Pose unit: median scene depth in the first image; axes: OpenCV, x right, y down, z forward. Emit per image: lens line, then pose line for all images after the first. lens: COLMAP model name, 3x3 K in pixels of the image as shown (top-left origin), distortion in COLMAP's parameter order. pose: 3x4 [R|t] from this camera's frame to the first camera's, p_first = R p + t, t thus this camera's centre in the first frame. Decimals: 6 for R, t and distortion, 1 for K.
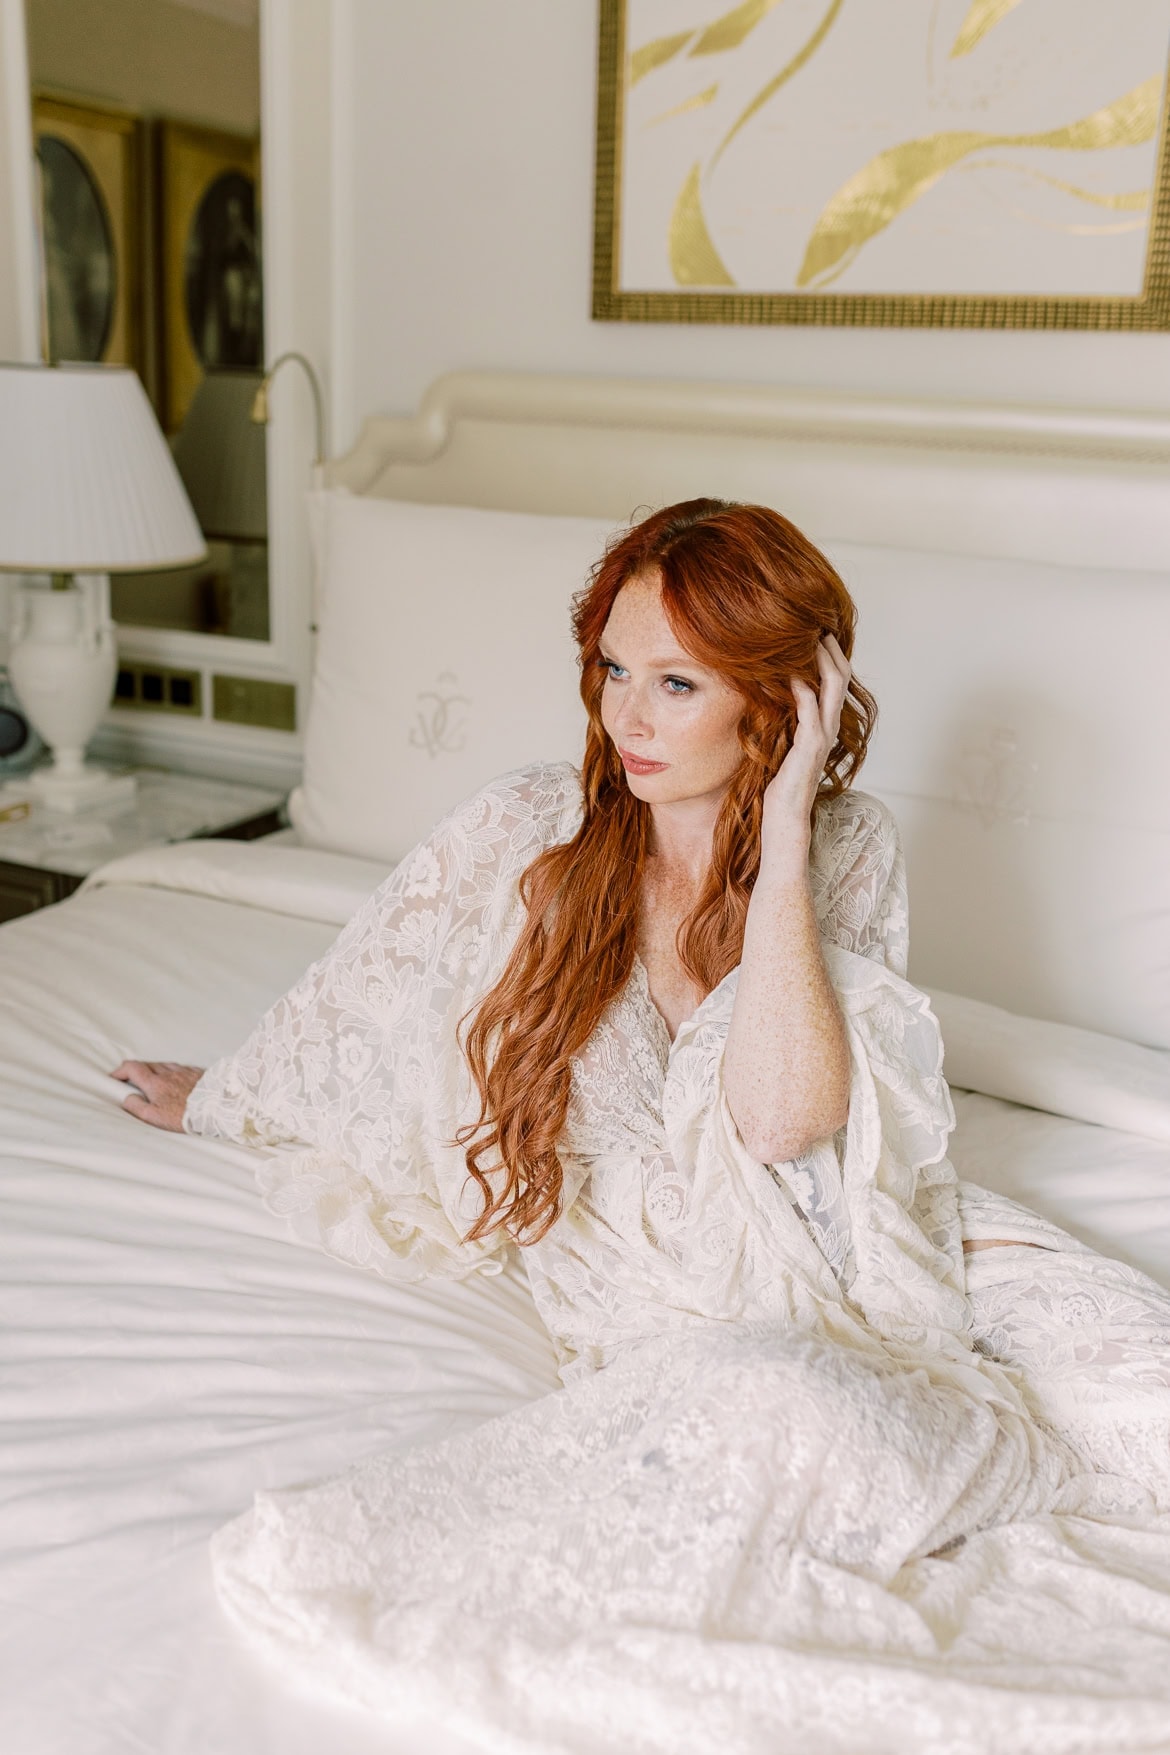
lens RADIAL K [[1685.5, 0, 621.1], [0, 1685.5, 827.1], [0, 0, 1]] dist [0.003439, 0.005864]
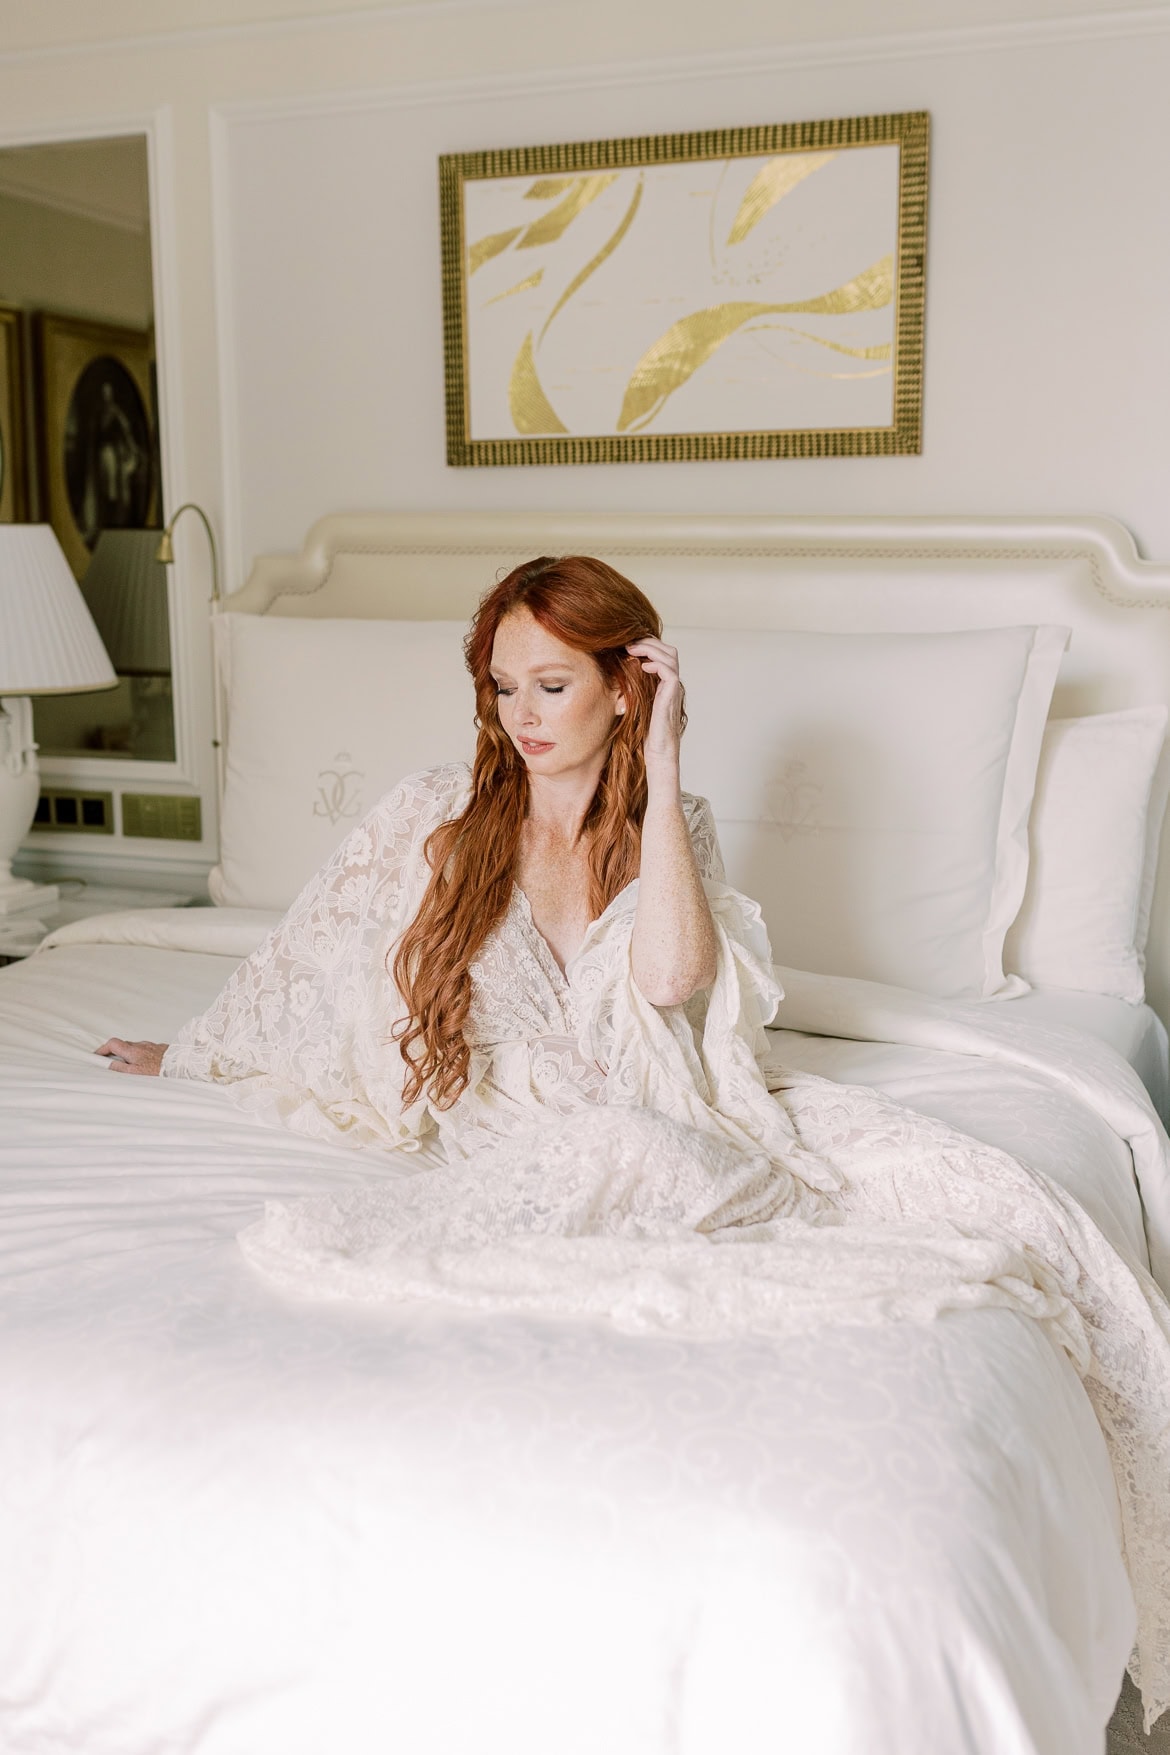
lens RADIAL K [[1786.0, 0, 638.2], [0, 1786.0, 878.2], [0, 0, 1]] dist [0.004845, -0.007961]
pose [[0.995438, -0.054867, 0.078051, 0.002054], [0.061073, 0.994963, -0.079488, 0.129861], [-0.073297, 0.083892, 0.993775, -0.315084]]
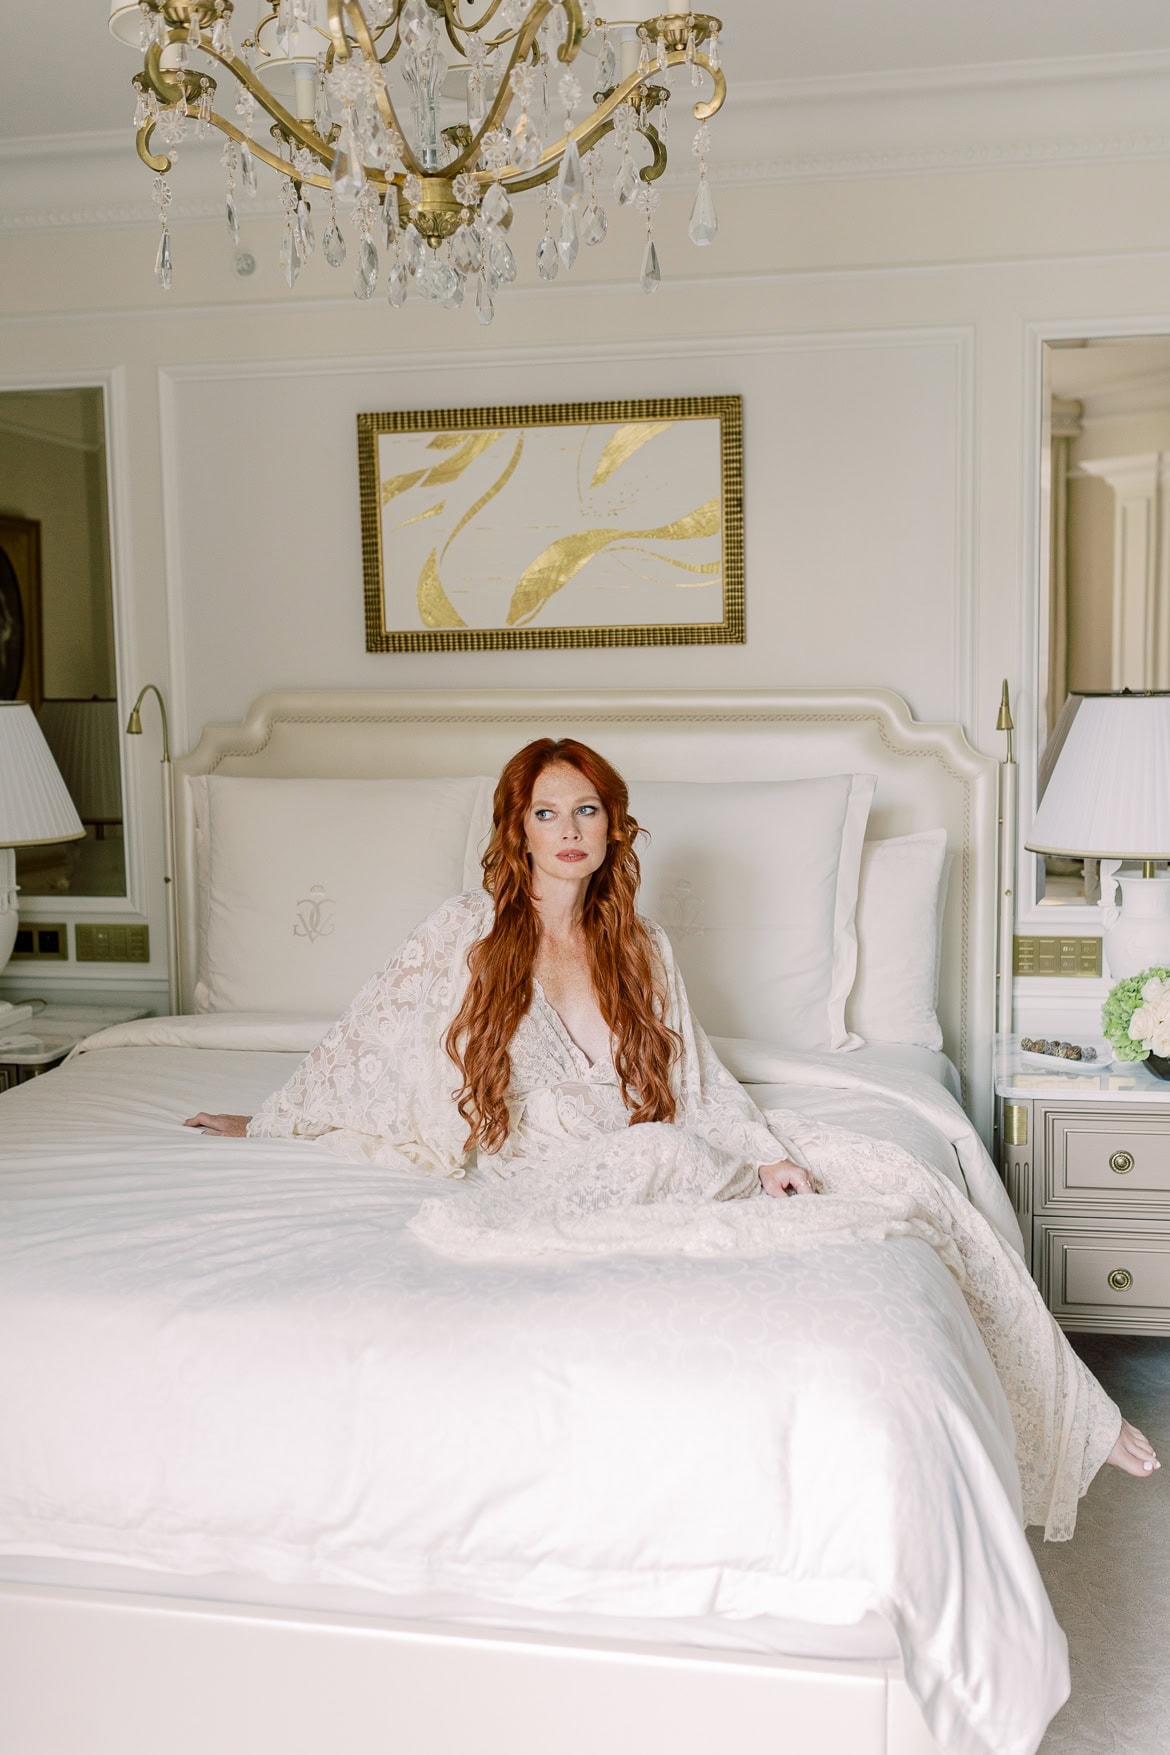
lens RADIAL K [[1744.9, 0, 632.1], [0, 1744.9, 792.7], [0, 0, 1]] dist [0.008838, 0.002266]
pose [[0.966878, -0.073654, 0.244380, -0.243209], [0.117961, 0.978020, -0.171938, 0.152665], [-0.226344, 0.195070, 0.954314, -0.675867]]
